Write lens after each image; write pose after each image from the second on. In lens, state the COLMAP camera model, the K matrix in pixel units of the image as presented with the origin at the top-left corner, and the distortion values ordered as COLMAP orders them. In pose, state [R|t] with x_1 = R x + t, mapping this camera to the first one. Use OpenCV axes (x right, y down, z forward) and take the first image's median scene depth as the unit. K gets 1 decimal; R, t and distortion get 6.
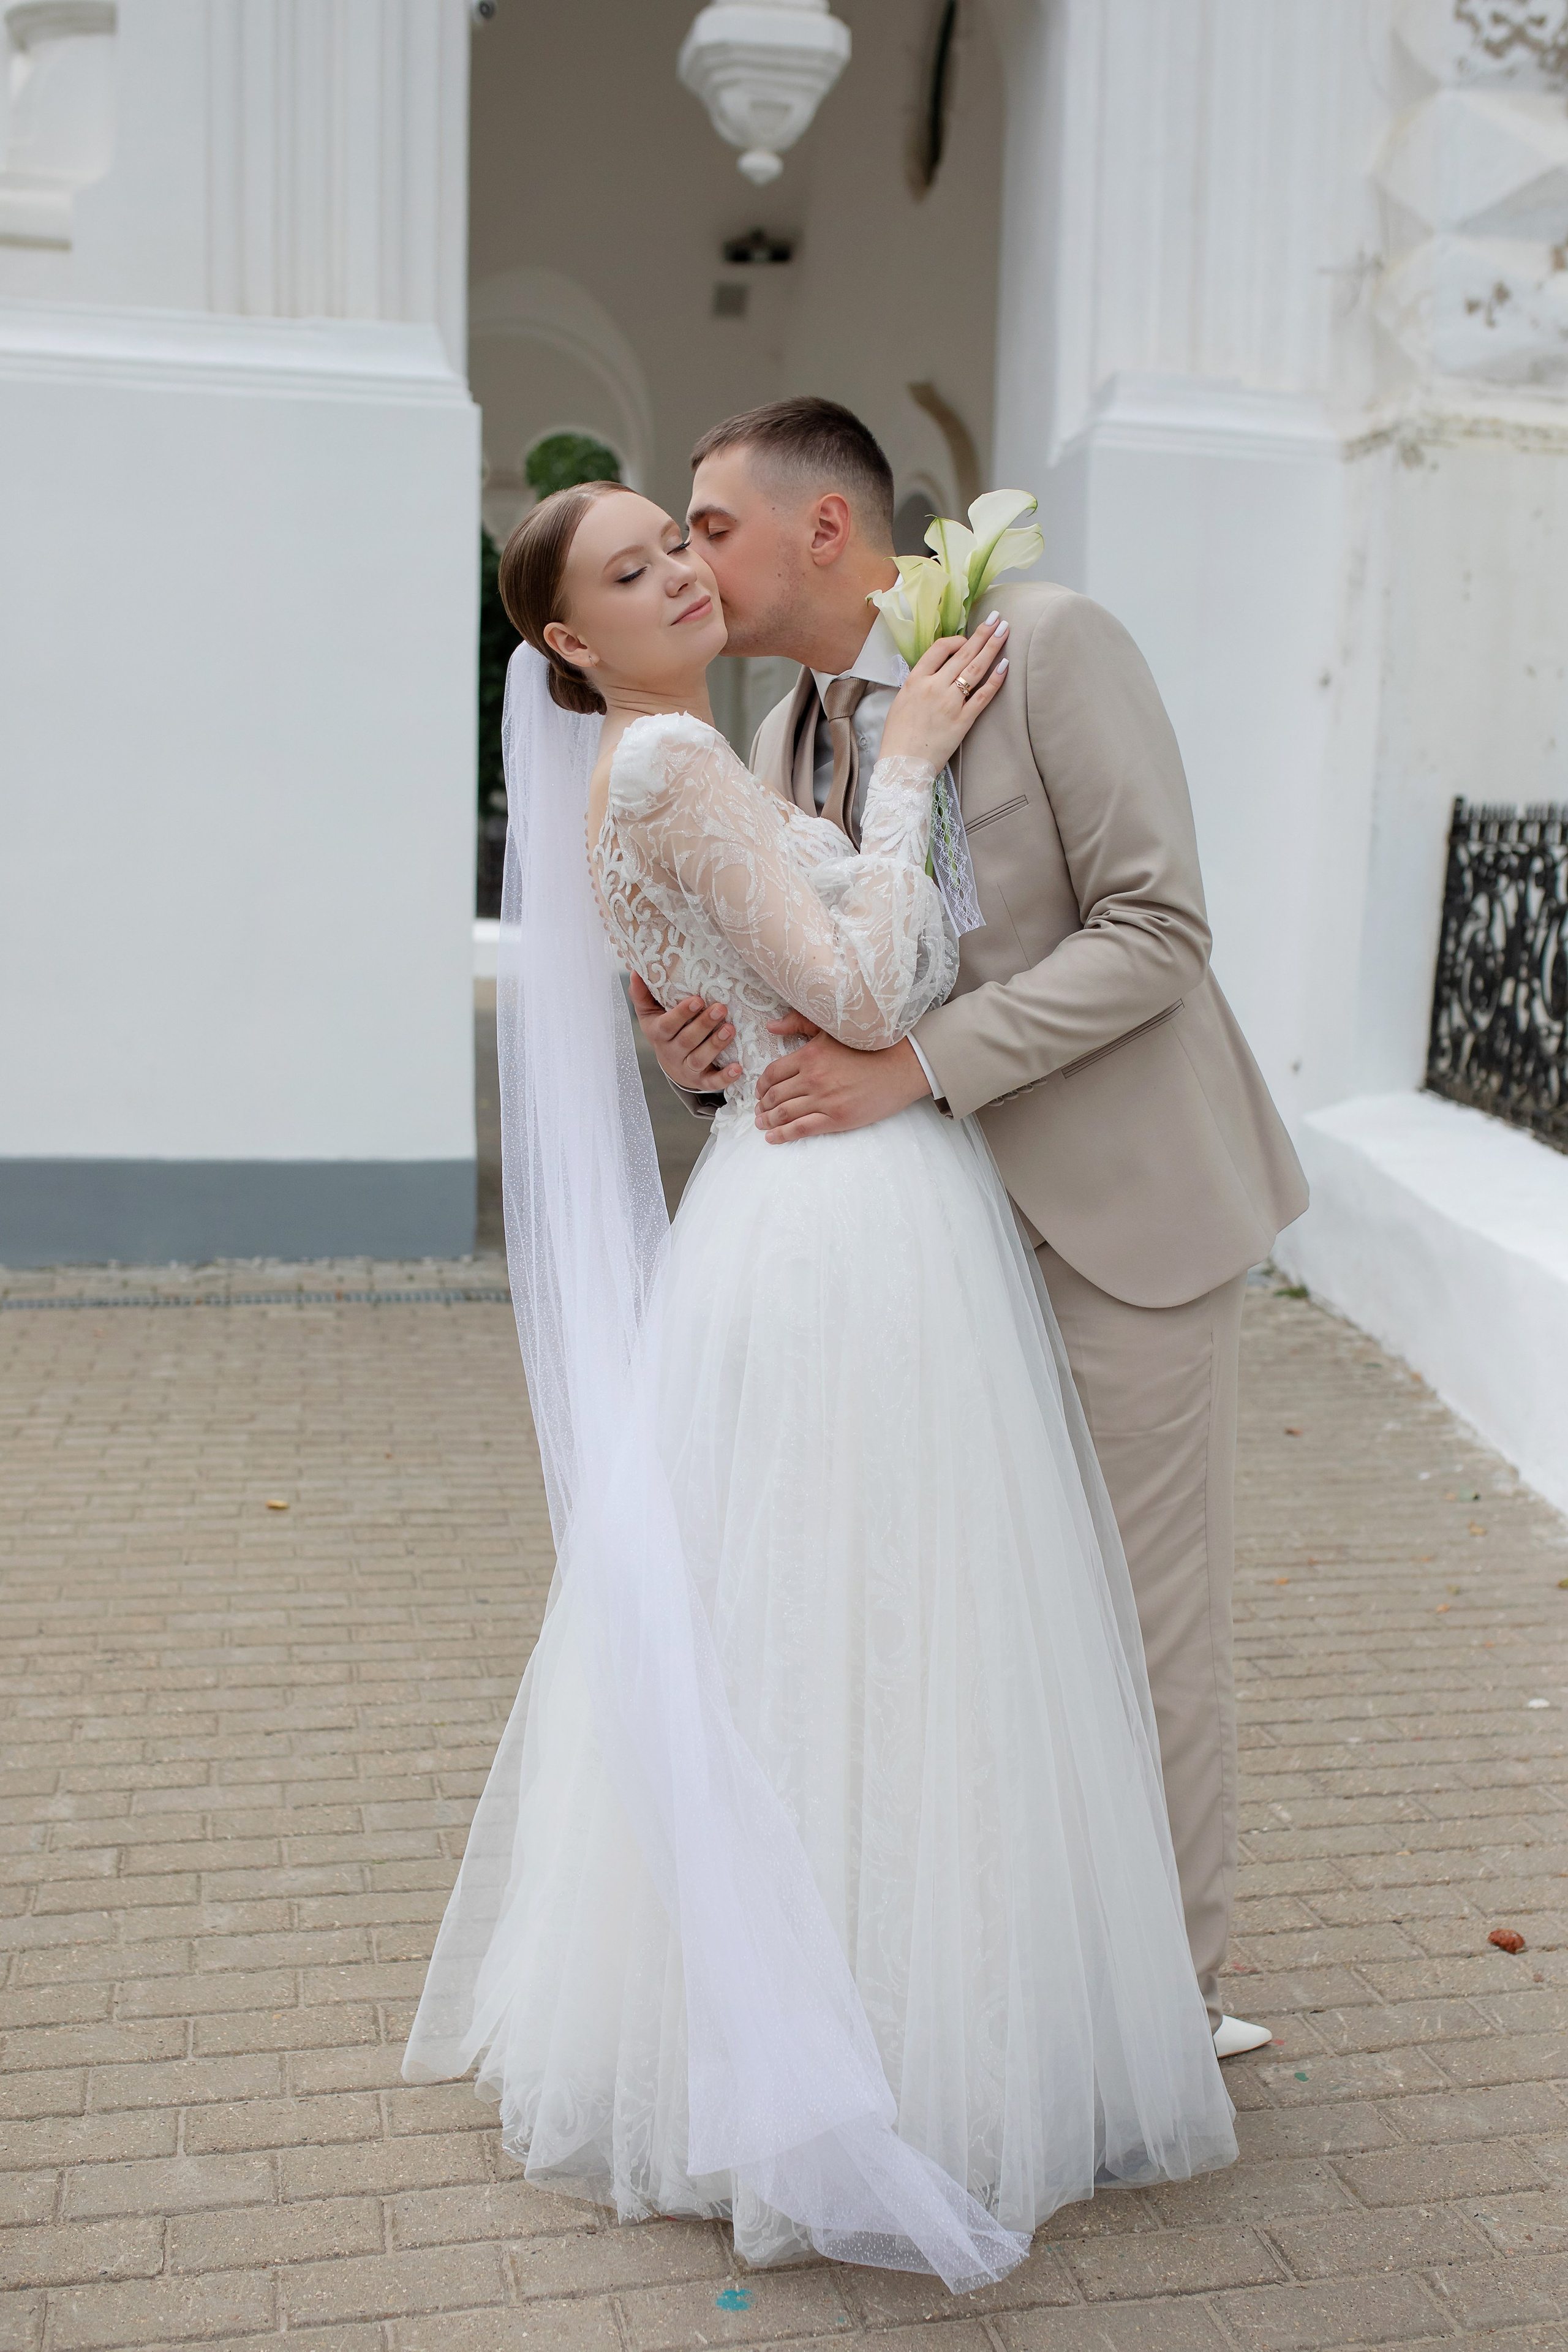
lens RADIAL K [[2485.8, 0, 772.5], [0, 2485.8, 1217.8], [0, 0, 1]] dist [-0.054652, 0.171854]
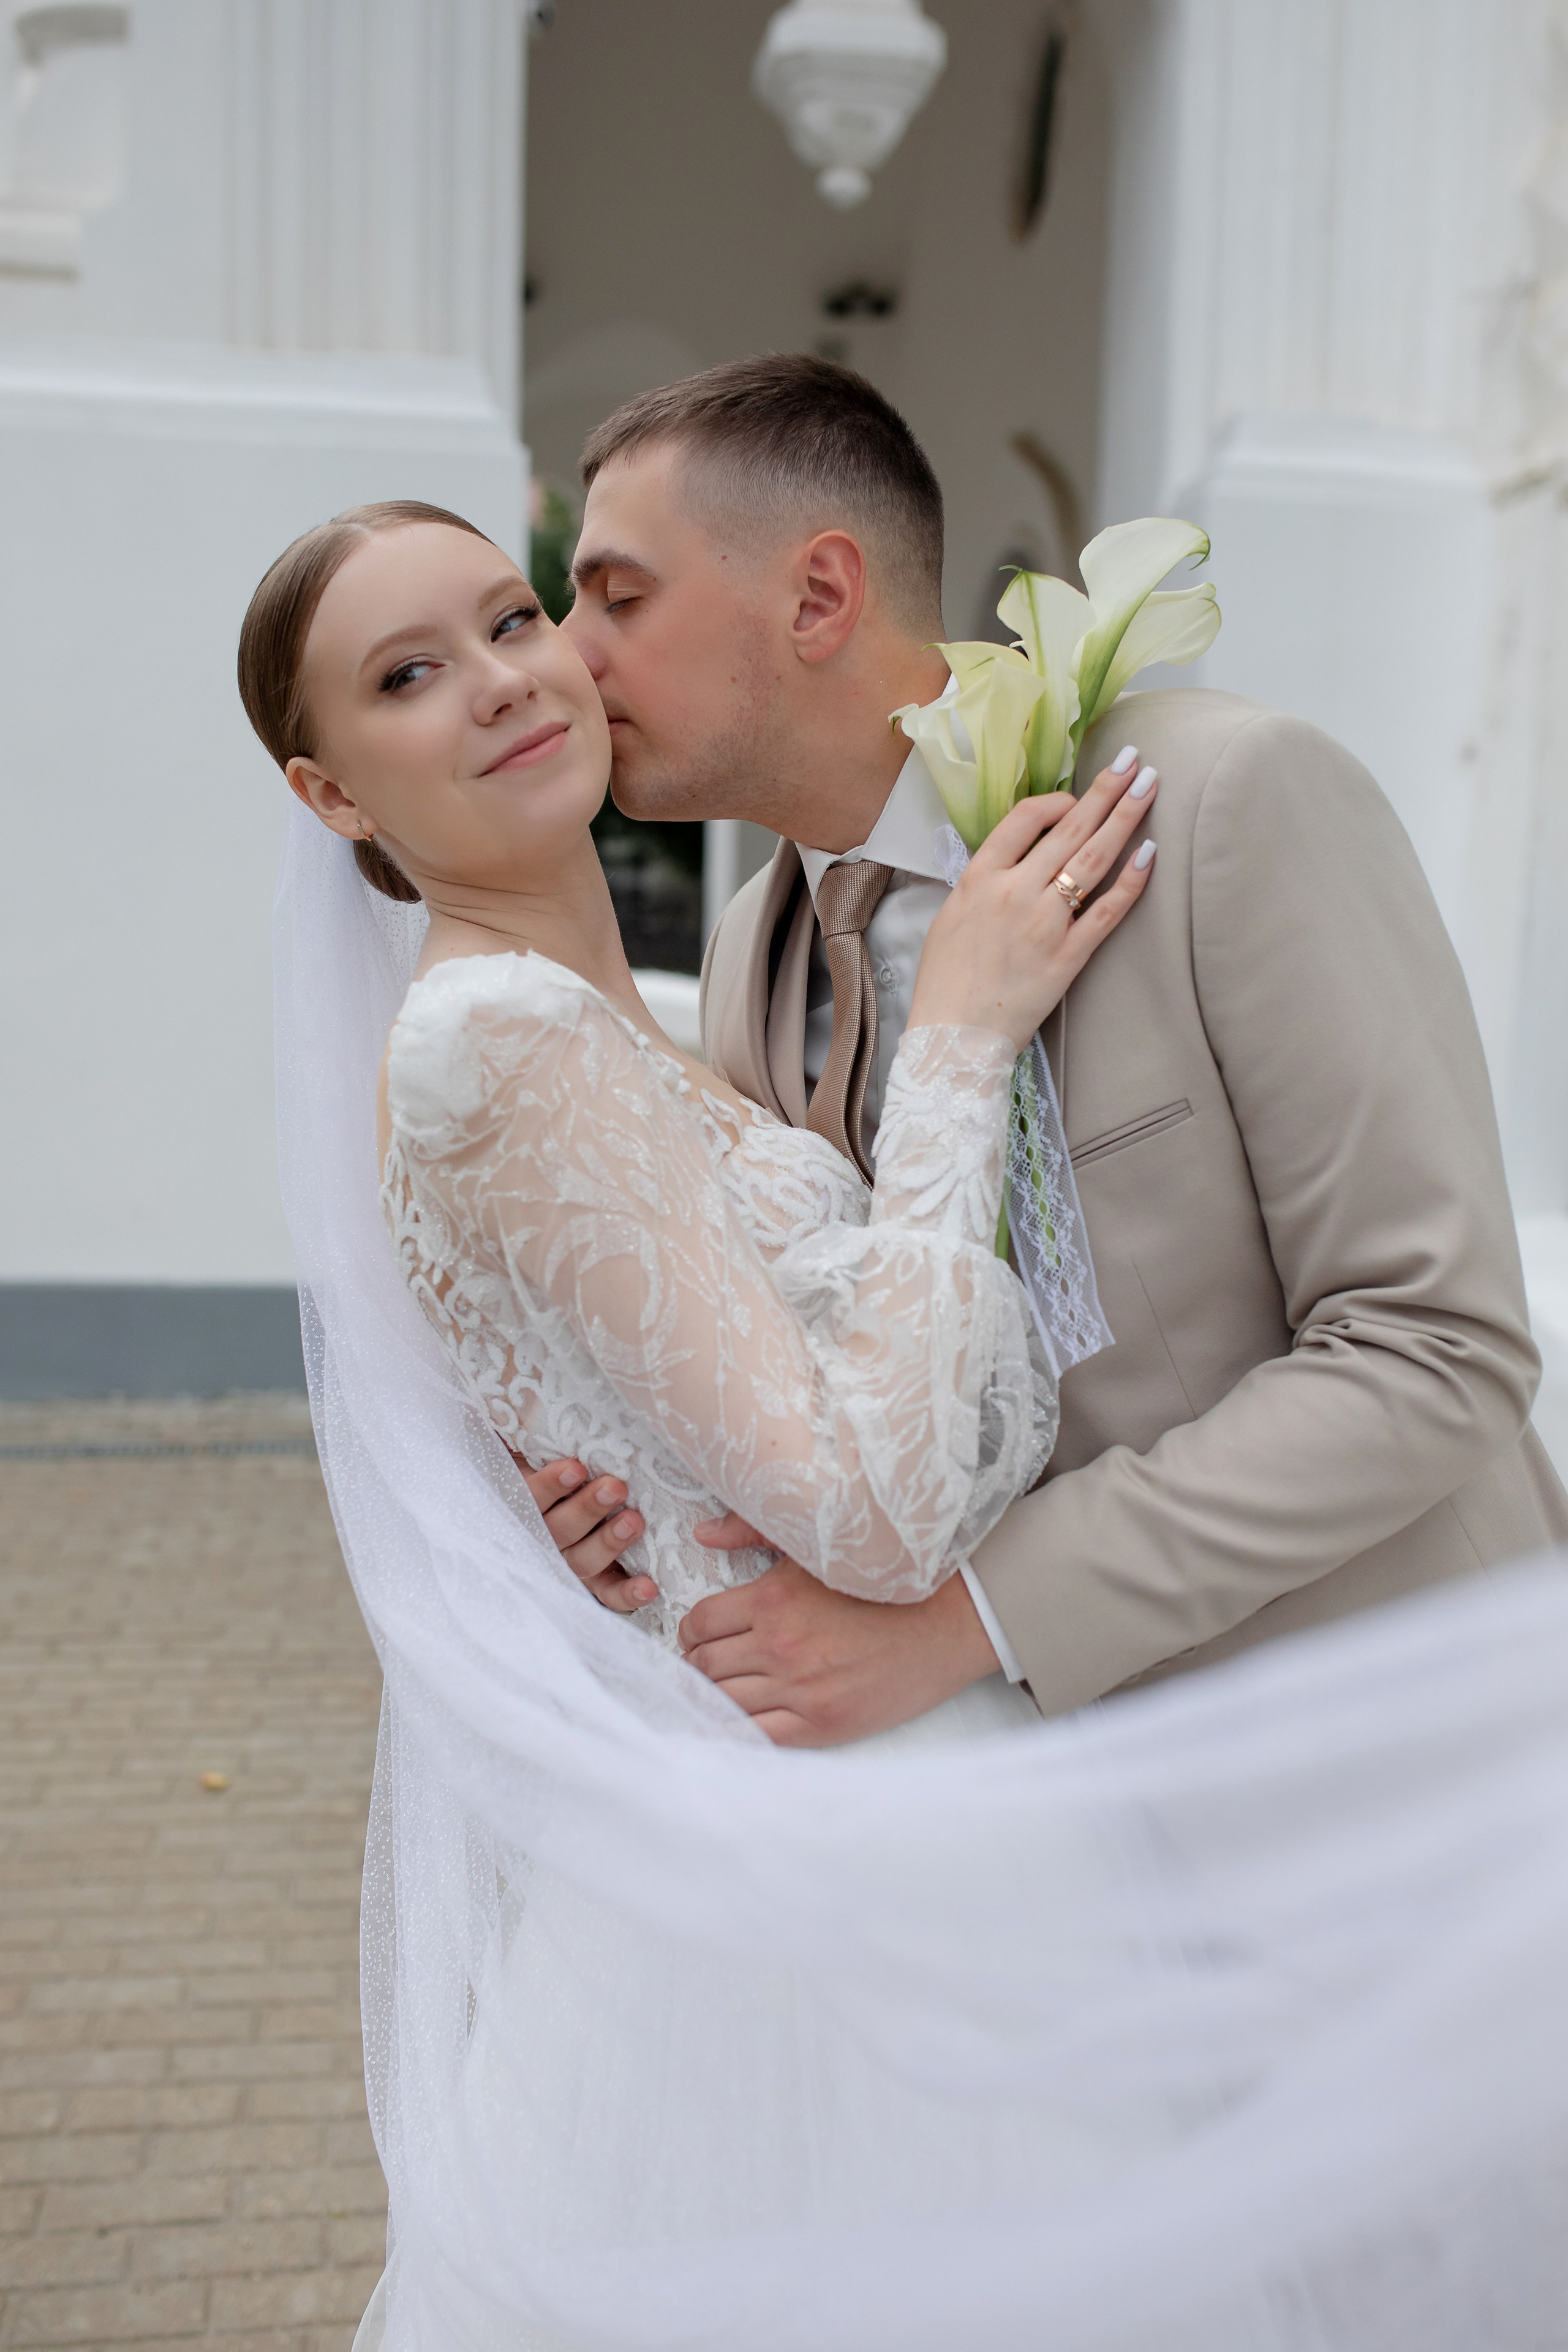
lens RADIAL K [[2259.5, 0, 784.0], [0, 2259.5, 1176.0], [0, 0, 1]] dist [0.039530, 0.000422]
pose [[0.999034, 0.007369, -0.043313, 0.036452], [-0.008092, 0.999830, -0.016547, -0.142165], [0.043184, 0.016882, 0.998925, 0.504388]]
